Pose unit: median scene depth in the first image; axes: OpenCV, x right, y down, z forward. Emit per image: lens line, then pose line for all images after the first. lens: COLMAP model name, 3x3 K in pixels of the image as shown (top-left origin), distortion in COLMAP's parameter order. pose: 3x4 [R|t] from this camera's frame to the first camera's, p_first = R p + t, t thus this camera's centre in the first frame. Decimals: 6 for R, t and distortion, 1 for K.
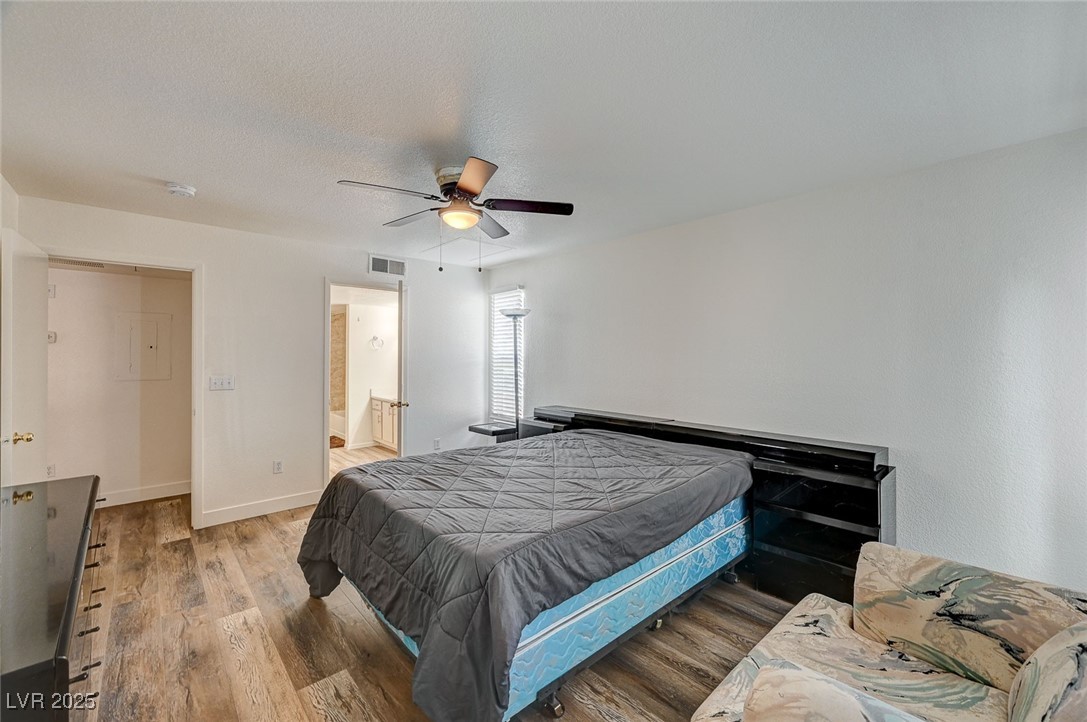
lens RADIAL K [[431.7, 0, 546.0], [0, 431.7, 355.6], [0, 0, 1]] dist [0.001432, 0.000599]
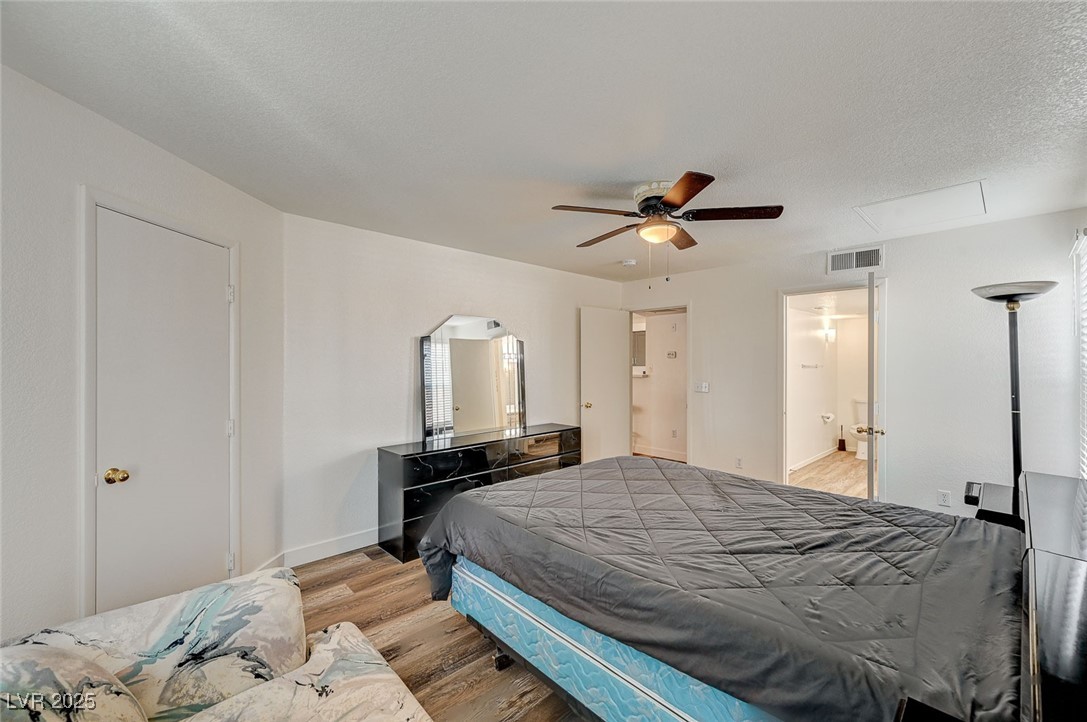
lens RADIAL K [[431.7, 0, 545.0], [0, 431.7, 362.6], [0, 0, 1]] dist [0.001432, 0.000599]
pose [[0.021987, -0.002533, -0.999755, 0.457198], [-0.003674, 0.999990, -0.002615, -0.007084], [0.999752, 0.003731, 0.021977, 0.406043]]
